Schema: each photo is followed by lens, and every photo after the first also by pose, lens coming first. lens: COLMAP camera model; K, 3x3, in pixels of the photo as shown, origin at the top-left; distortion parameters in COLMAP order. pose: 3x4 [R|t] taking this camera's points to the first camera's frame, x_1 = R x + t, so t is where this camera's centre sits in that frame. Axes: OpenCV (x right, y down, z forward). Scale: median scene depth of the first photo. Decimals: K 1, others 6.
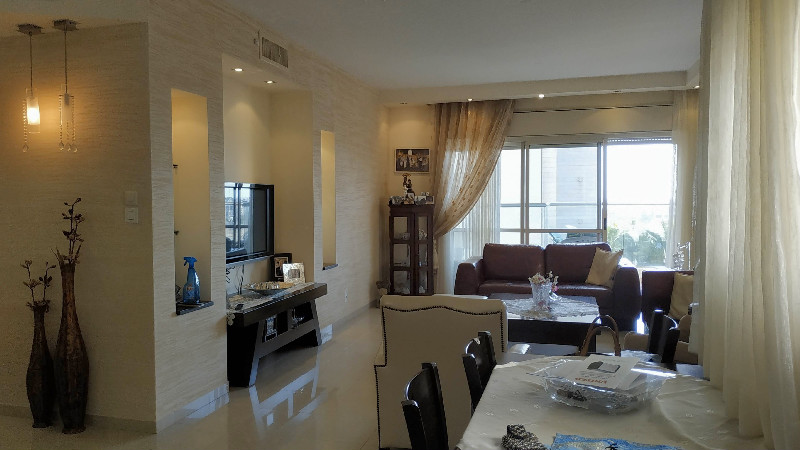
lens RADIAL K [[553.6, 0, 400.0], [0, 553.6, 225.0], [0, 0, 1]] dist [-0.000554, 0.001490]
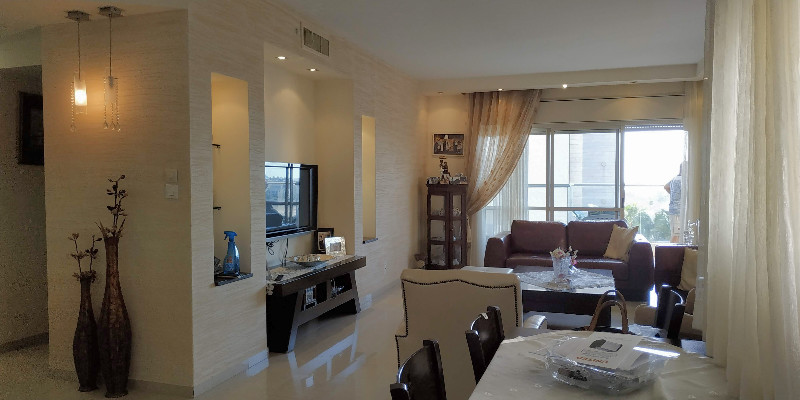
lens RADIAL K [[566.8, 0, 400.0], [0, 566.8, 200.0], [0, 0, 1]] dist [0.002093, -0.001577]
pose [[0.999971, 0.005682, 0.005021, -0.078023], [-0.005680, 0.999984, -0.000566, -0.004677], [-0.005024, 0.000537, 0.999987, -0.125852]]
